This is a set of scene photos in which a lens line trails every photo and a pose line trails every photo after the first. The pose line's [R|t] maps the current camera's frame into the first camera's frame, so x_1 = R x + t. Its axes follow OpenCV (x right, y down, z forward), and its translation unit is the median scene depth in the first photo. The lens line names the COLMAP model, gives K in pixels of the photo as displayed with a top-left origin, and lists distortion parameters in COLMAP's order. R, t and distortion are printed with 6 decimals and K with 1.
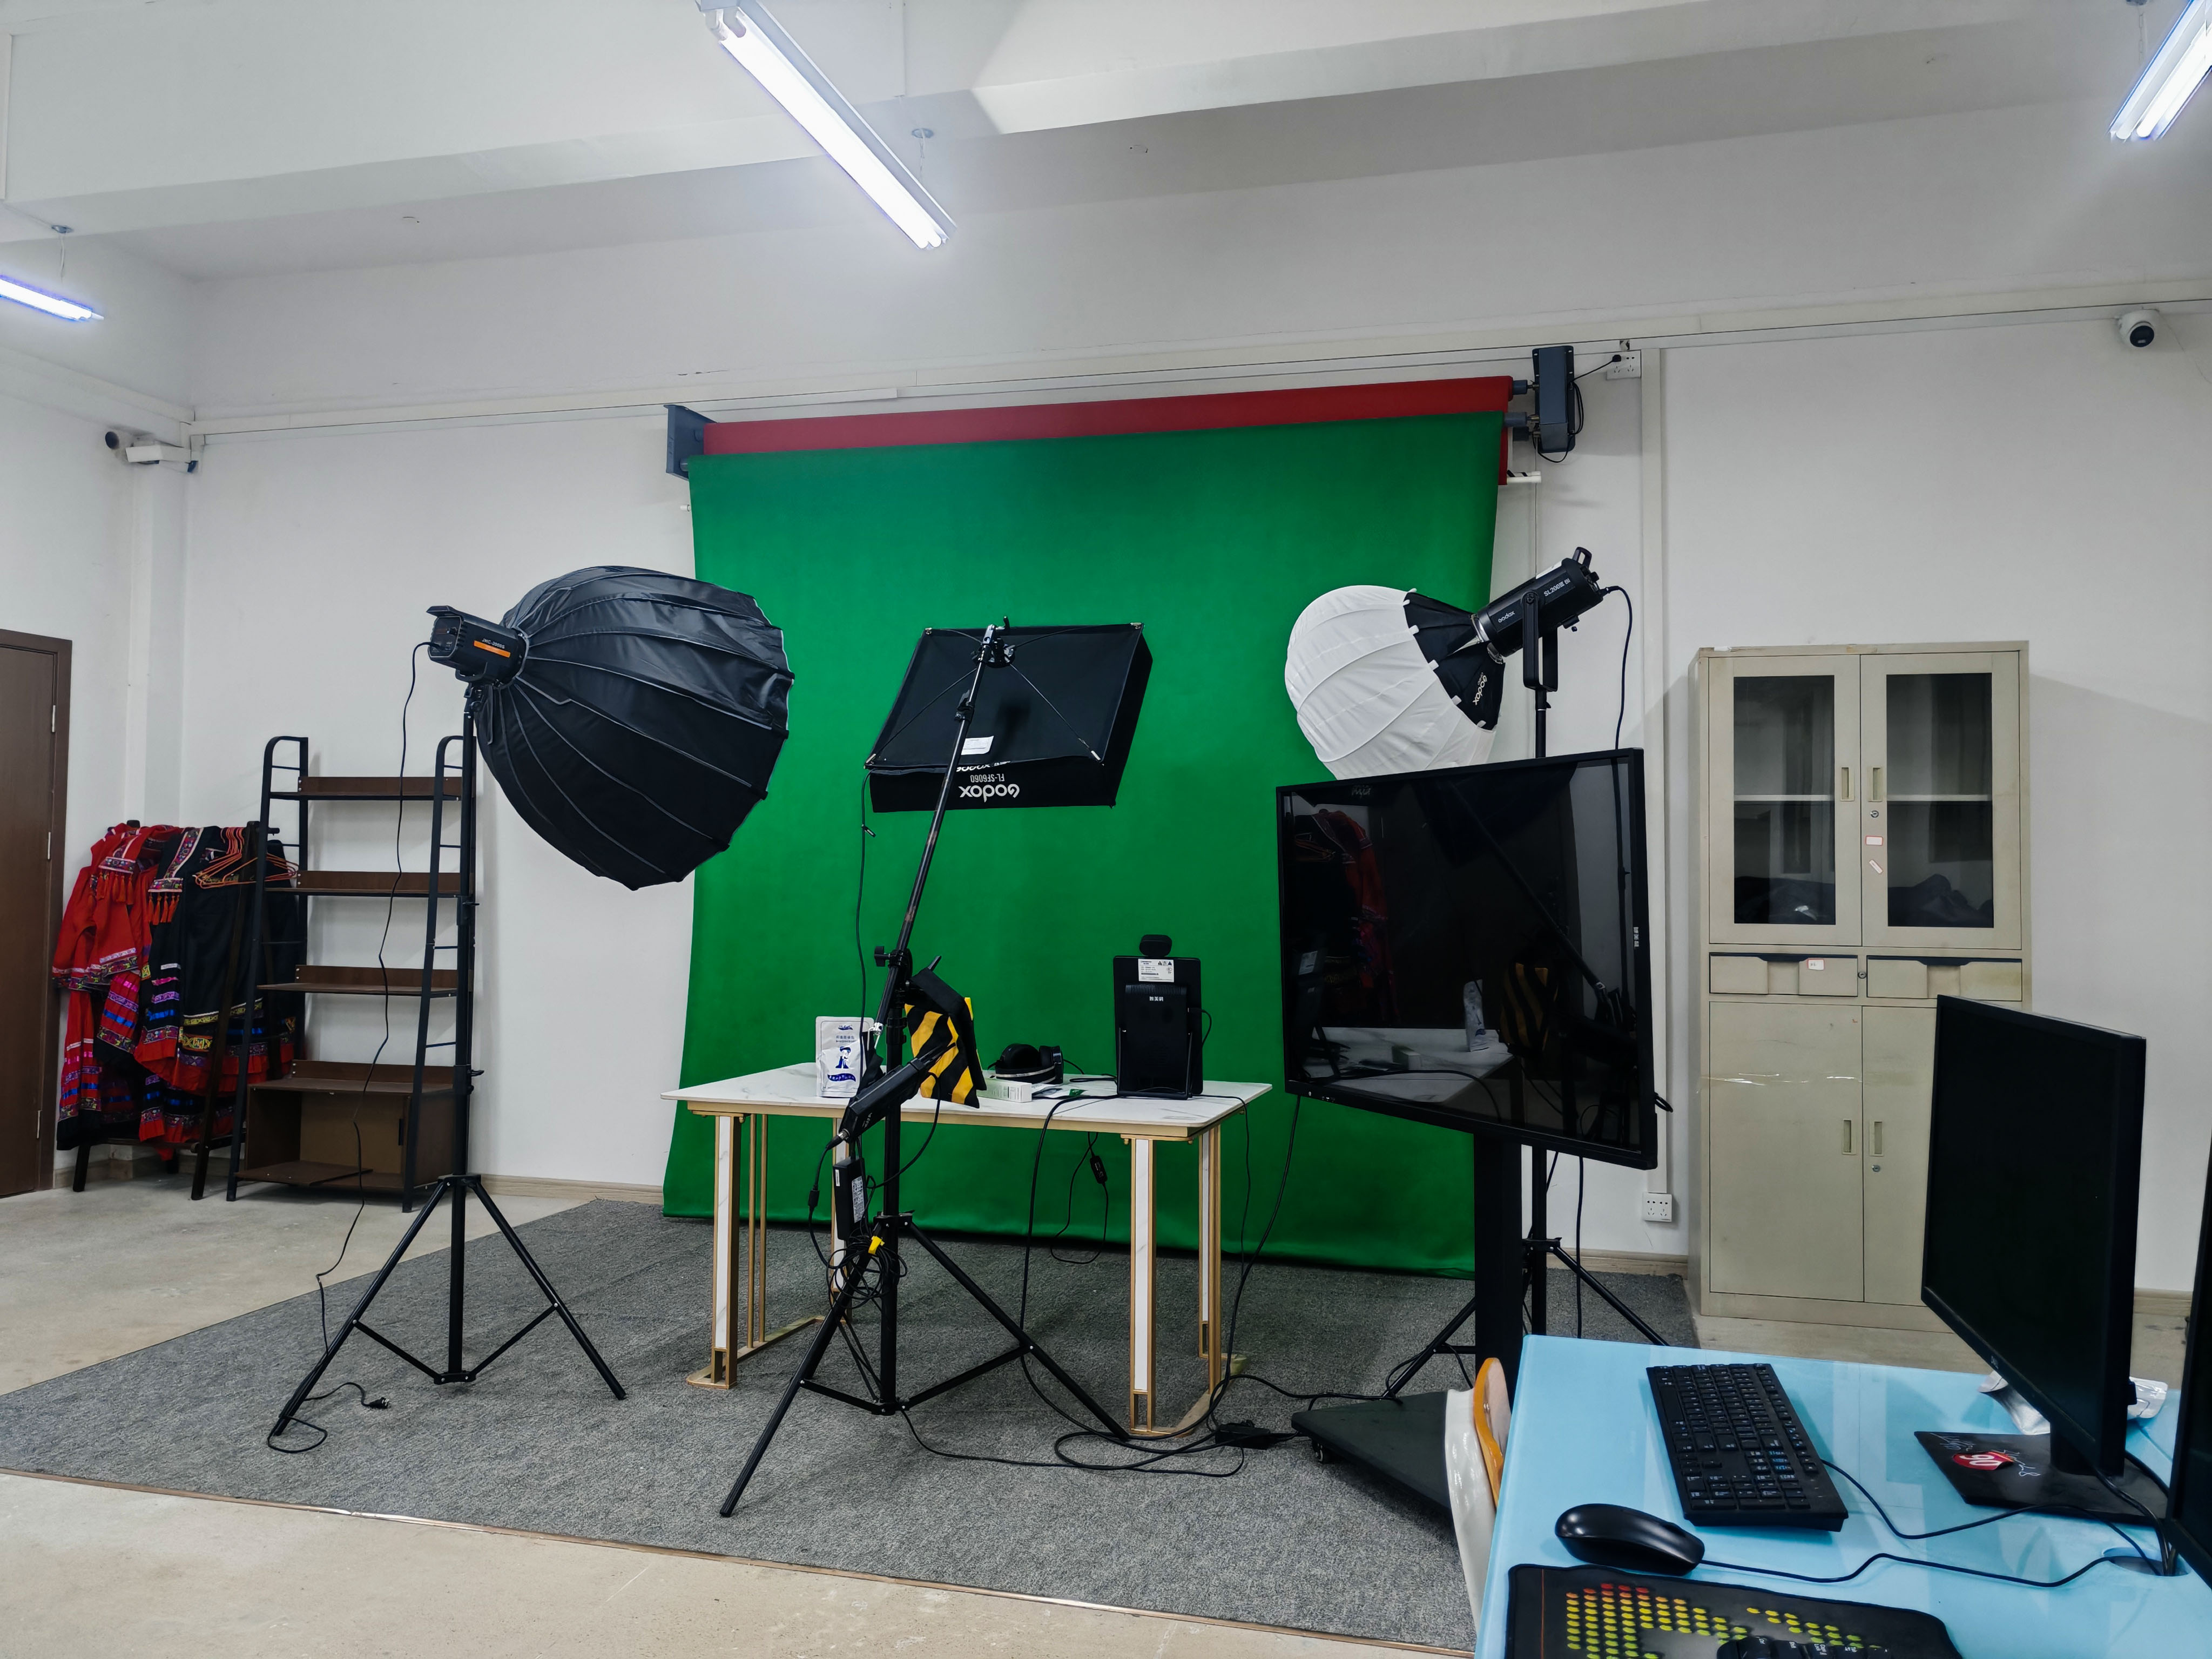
lens RADIAL K [[1684.3, 0, 1133.9], [0, 1684.3, 817.6], [0, 0, 1]] dist [0.010460, -0.000138]
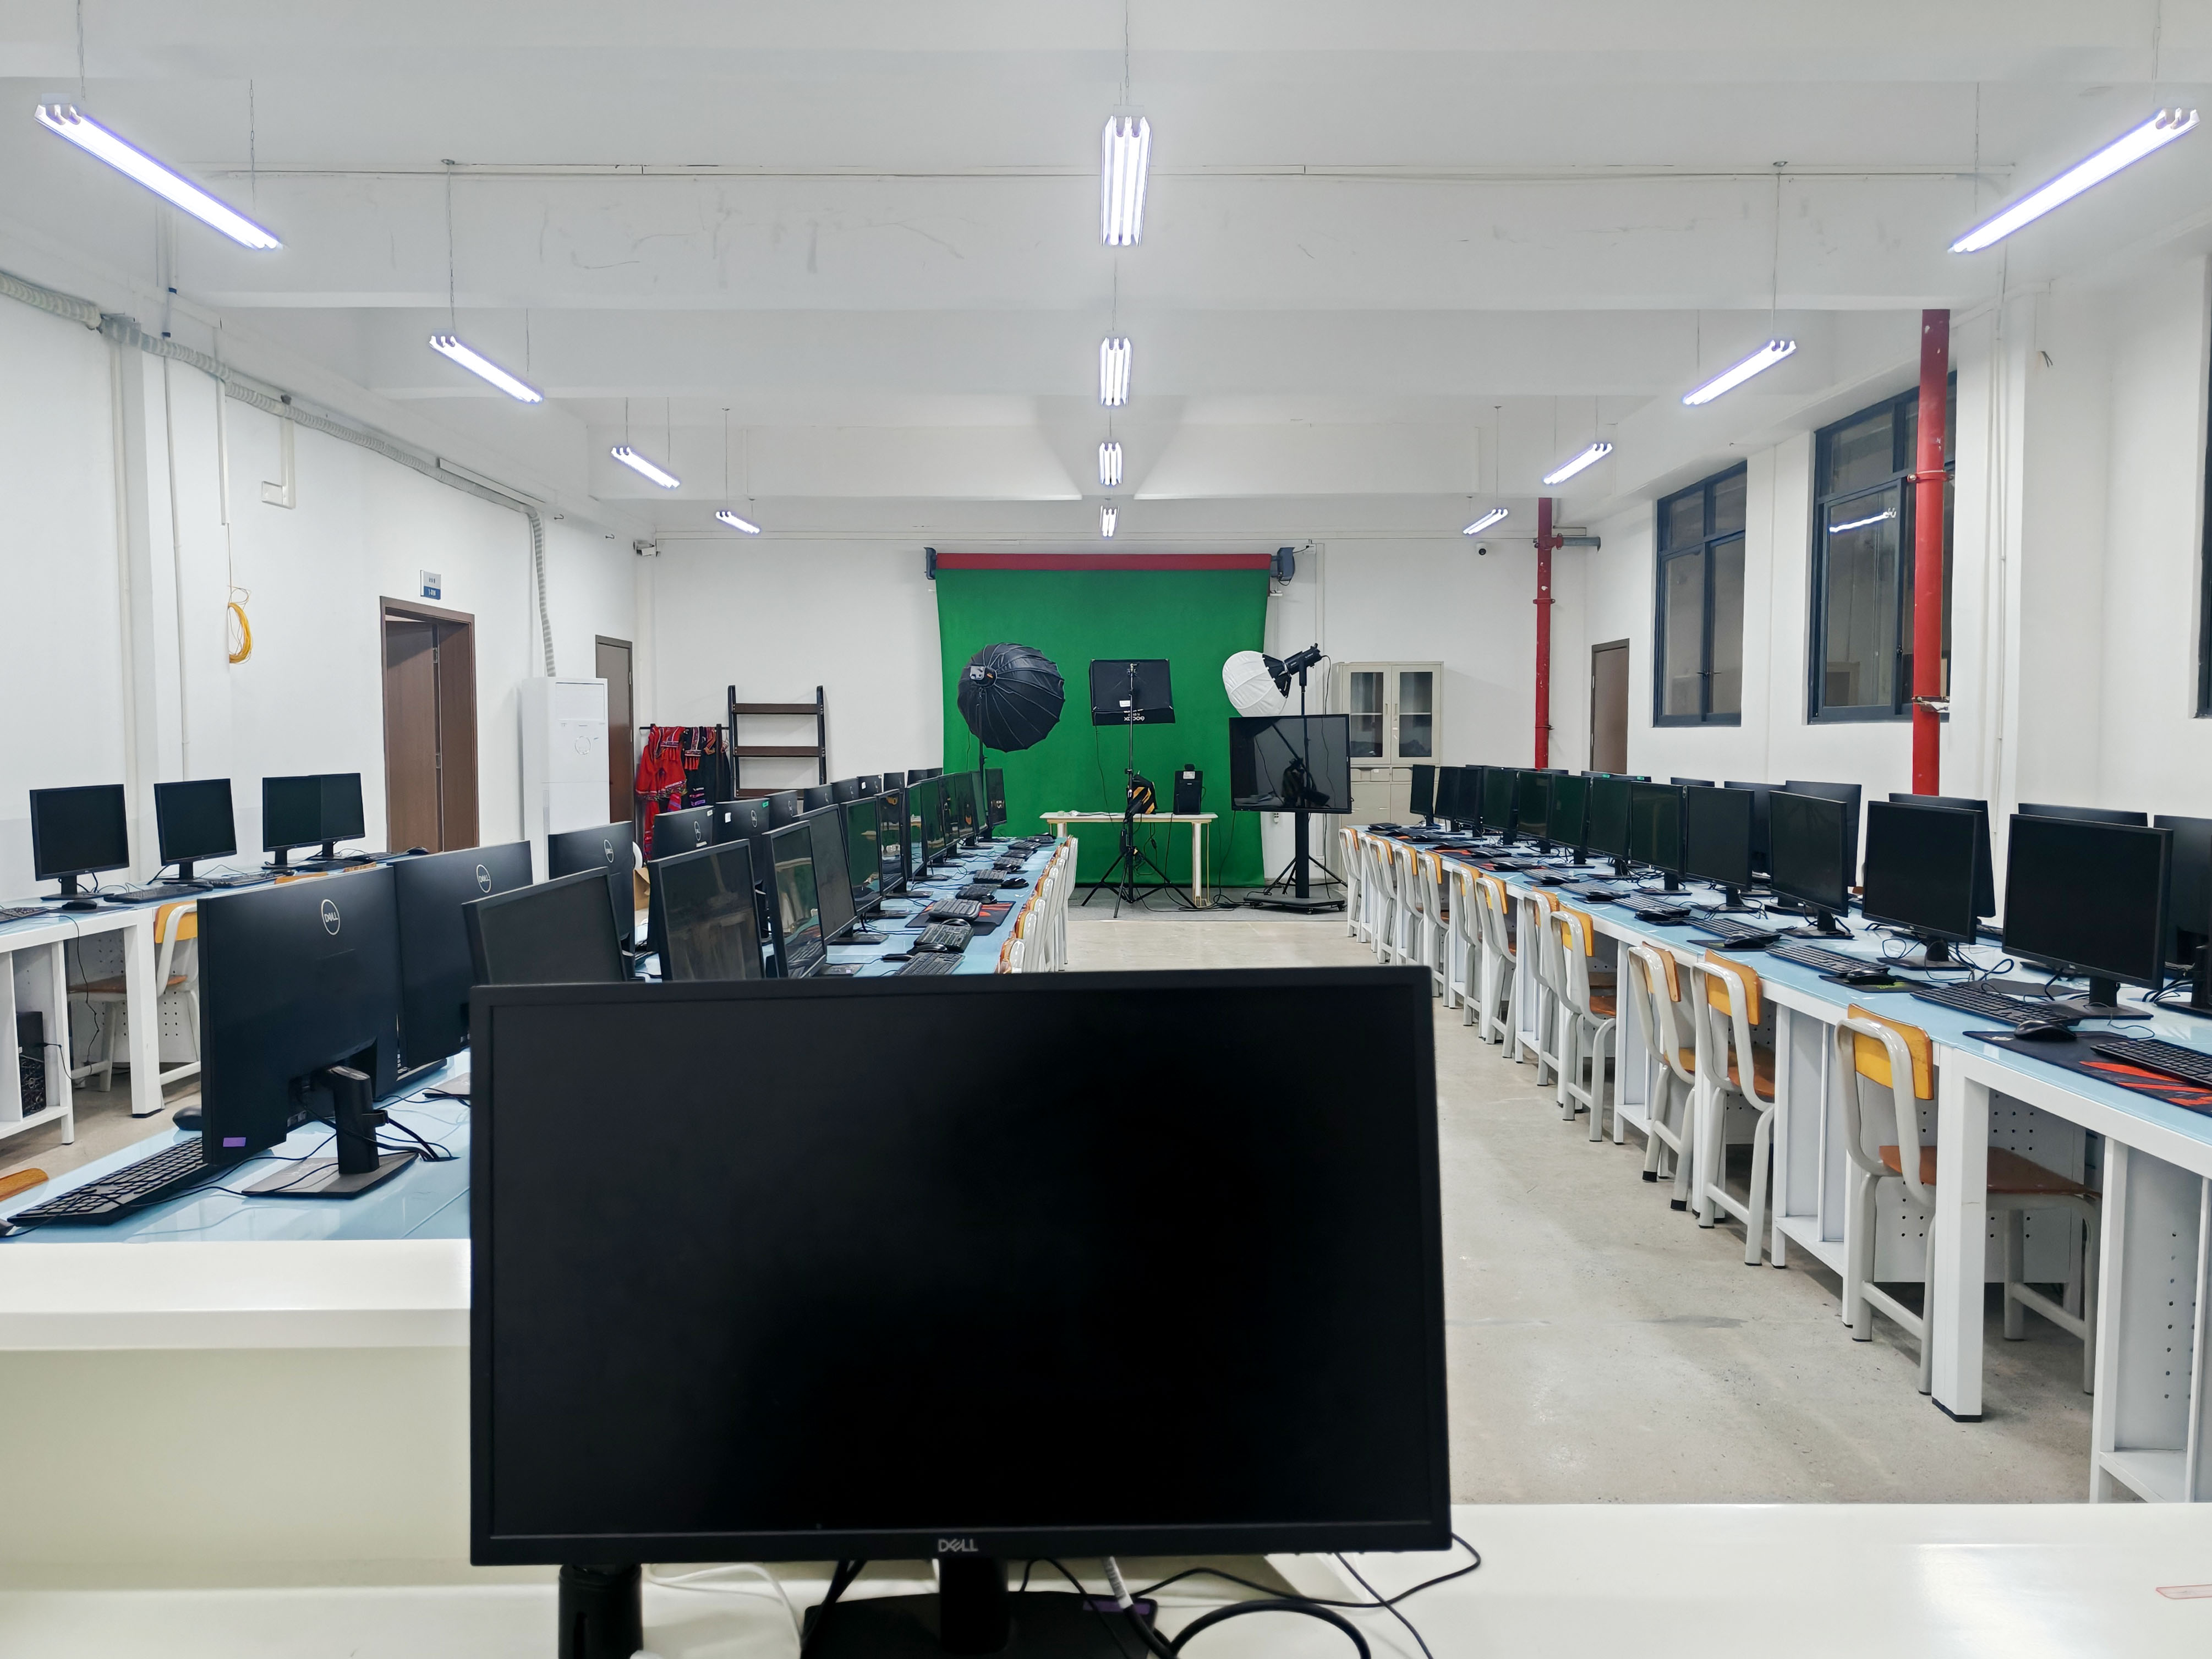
lens RADIAL K [[1620.9, 0, 1106.0], [0, 1620.9, 829.5], [0, 0, 1]] dist [-0.006002, -0.003169]
pose [[0.968283, -0.029120, 0.248155, -0.773418], [0.004078, 0.994895, 0.100831, -0.100127], [-0.249824, -0.096621, 0.963458, -1.650884]]
